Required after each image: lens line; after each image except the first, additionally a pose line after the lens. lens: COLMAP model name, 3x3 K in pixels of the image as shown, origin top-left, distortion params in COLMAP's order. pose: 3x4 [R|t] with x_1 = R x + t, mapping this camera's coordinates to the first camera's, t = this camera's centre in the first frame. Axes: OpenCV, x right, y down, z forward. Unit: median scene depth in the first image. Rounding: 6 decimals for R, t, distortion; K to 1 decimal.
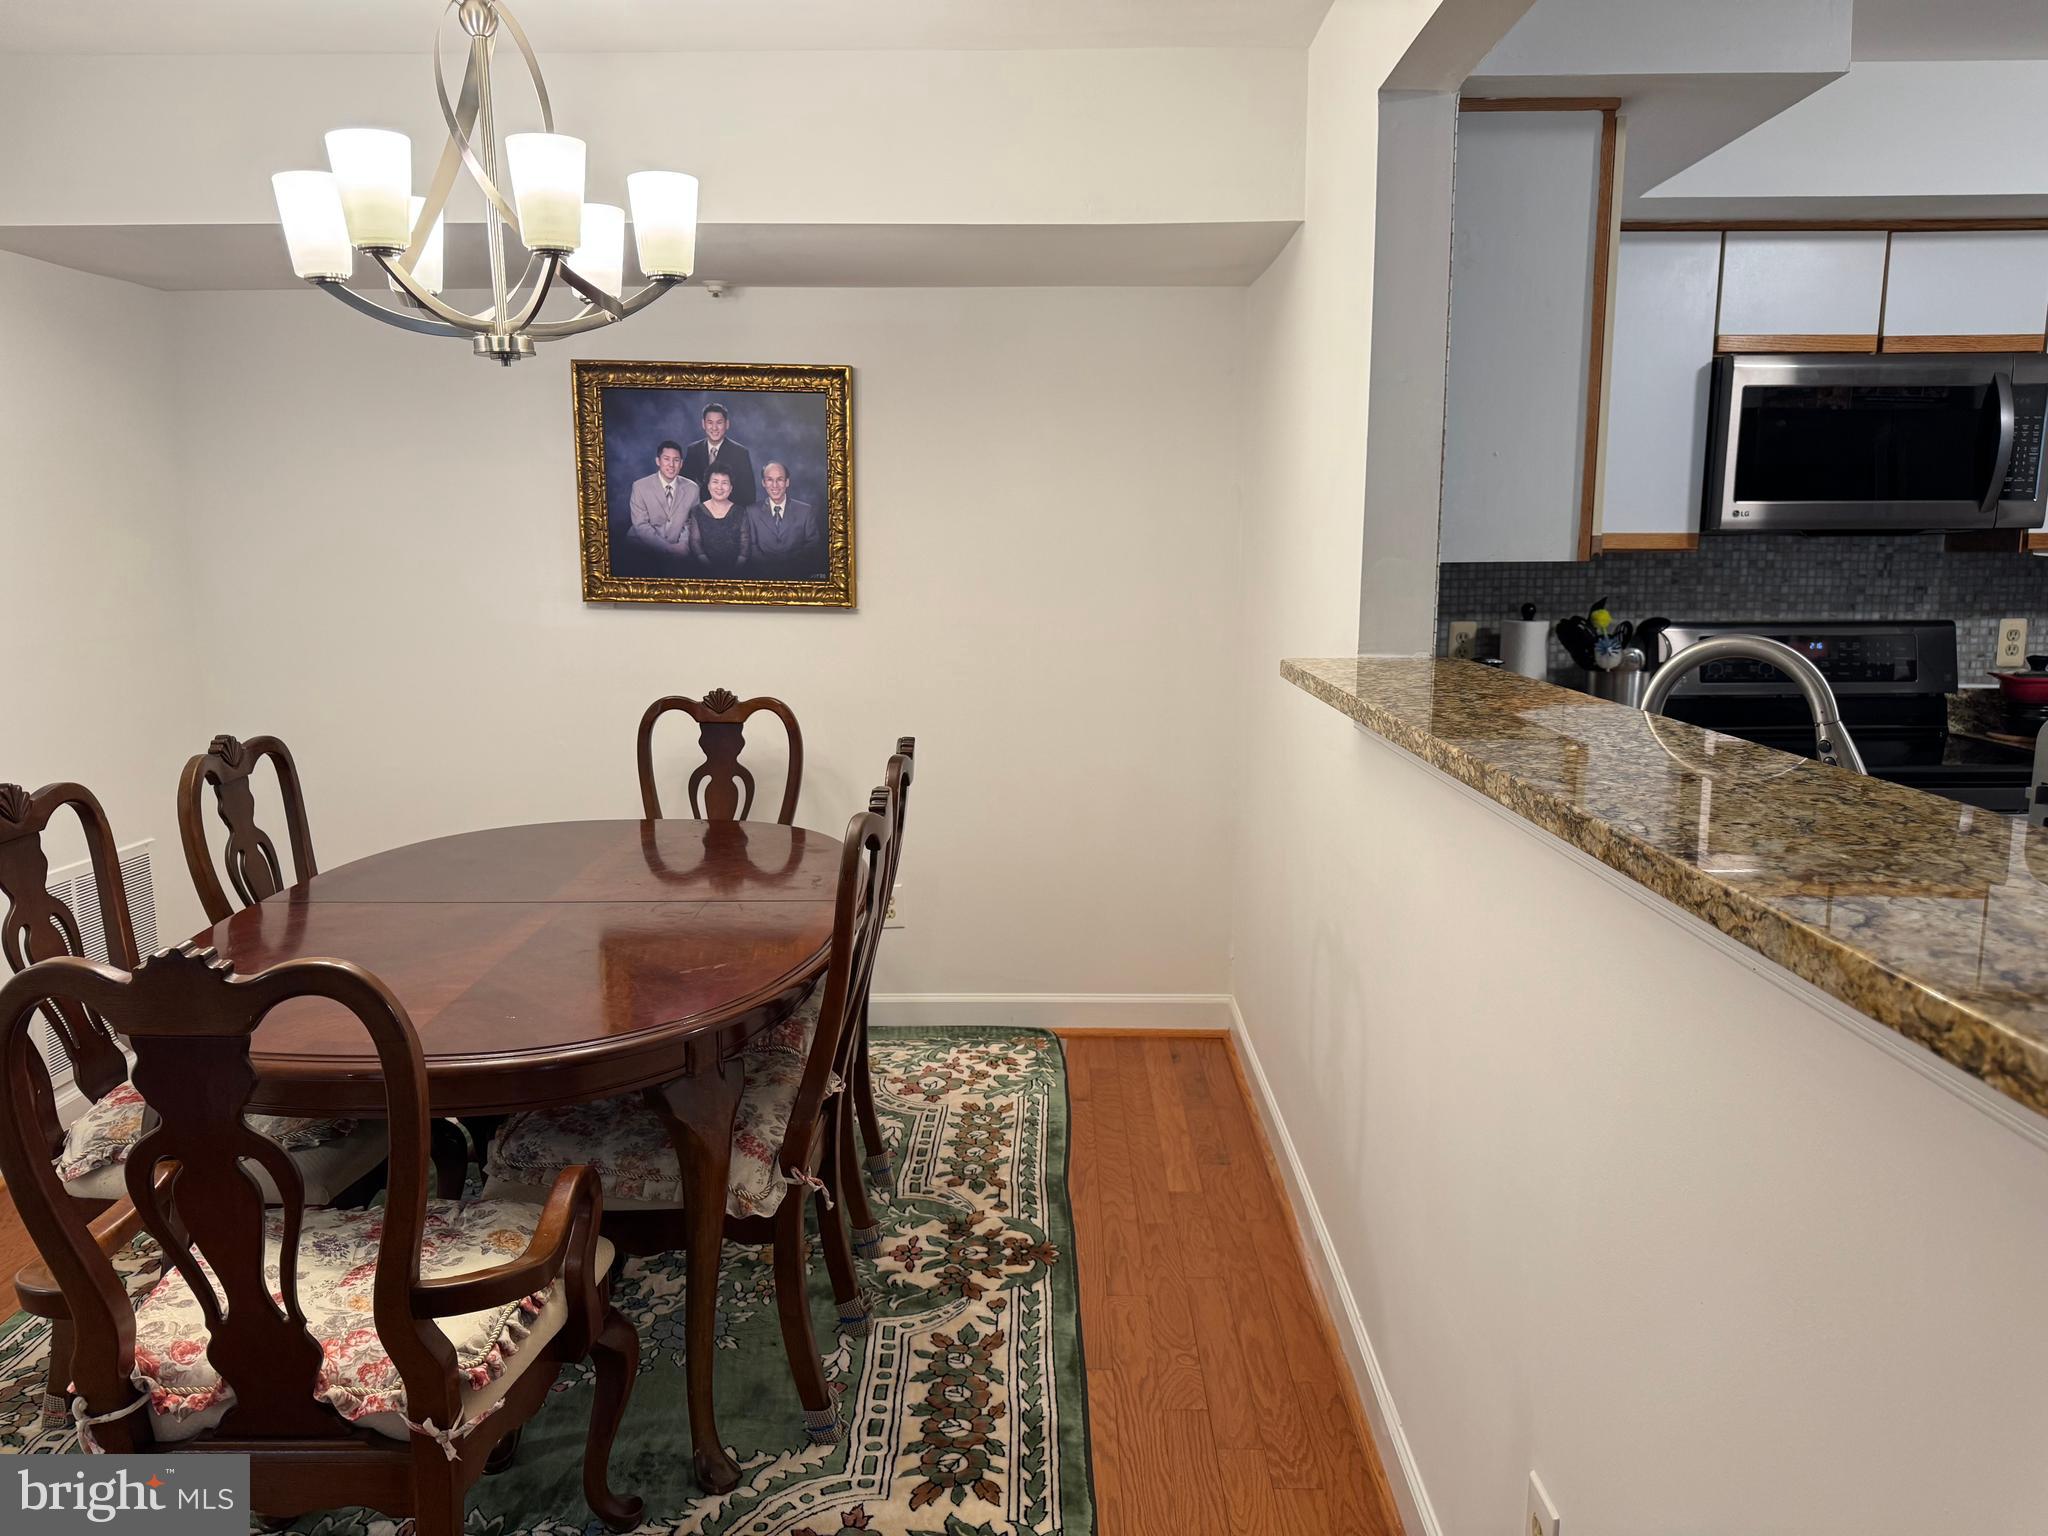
lens RADIAL K [[1432.5, 0, 1025.0], [0, 1432.5, 755.8], [0, 0, 1]] dist [0.074733, -0.094382]
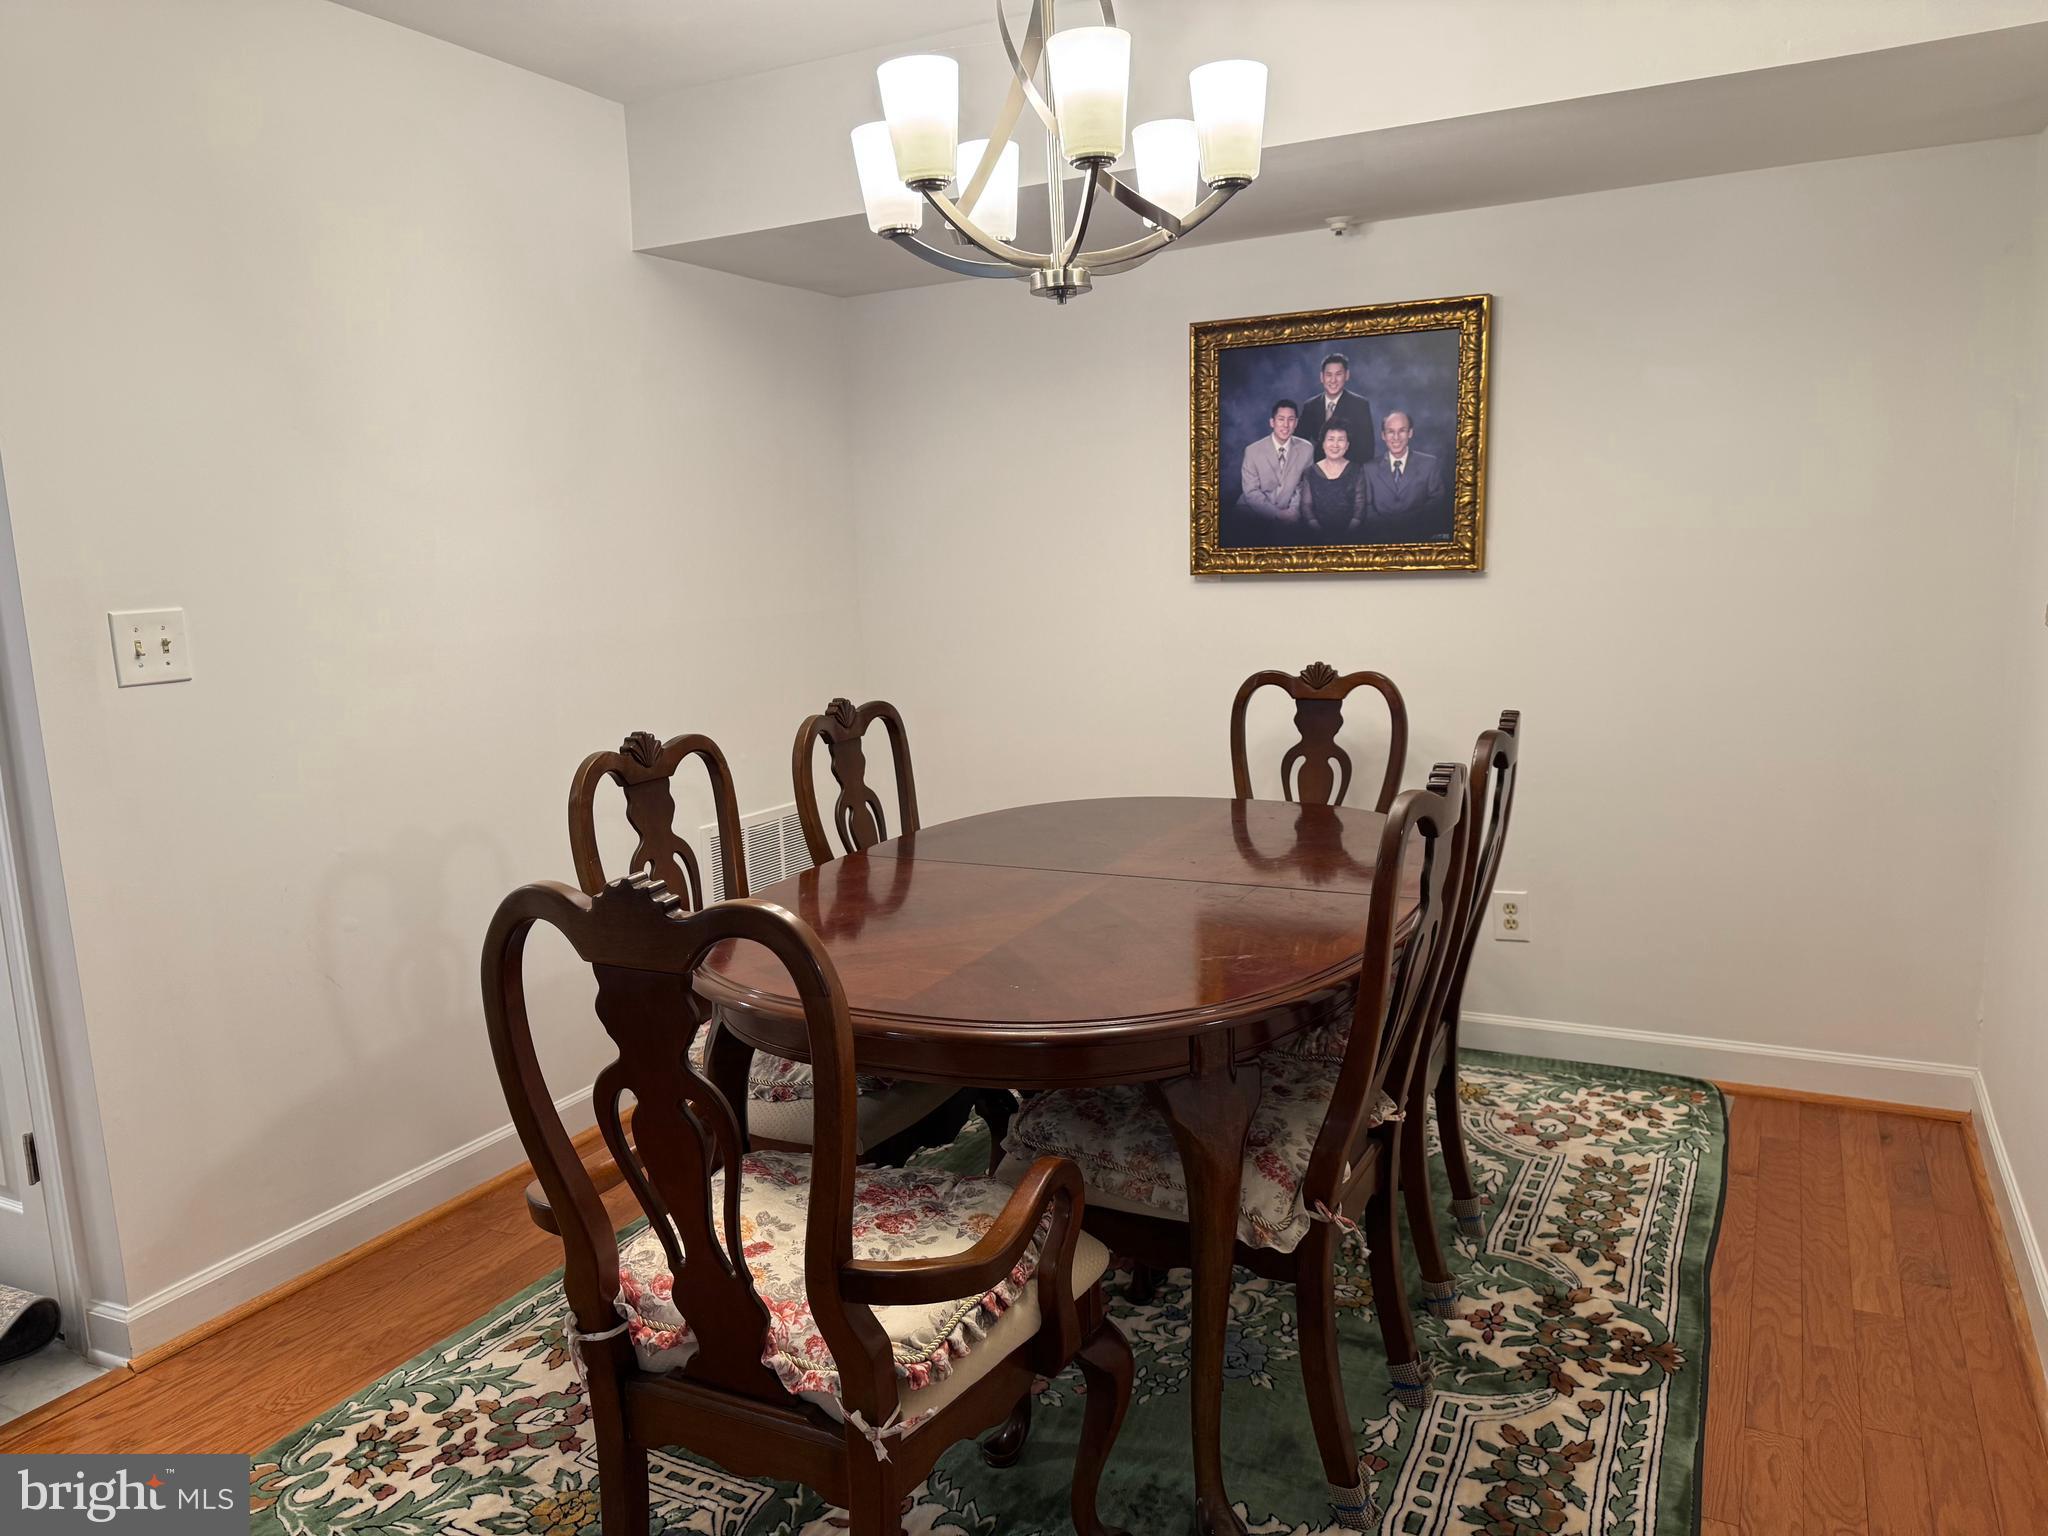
lens RADIAL K [[1432.5, 0, 1045.3], [0, 1432.5, 780.2], [0, 0, 1]] dist [0.074733, -0.094382]
pose [[0.896824, 0.038308, -0.440726, 0.048888], [-0.031952, 0.999251, 0.021835, 0.018033], [0.441232, -0.005500, 0.897376, 0.127033]]
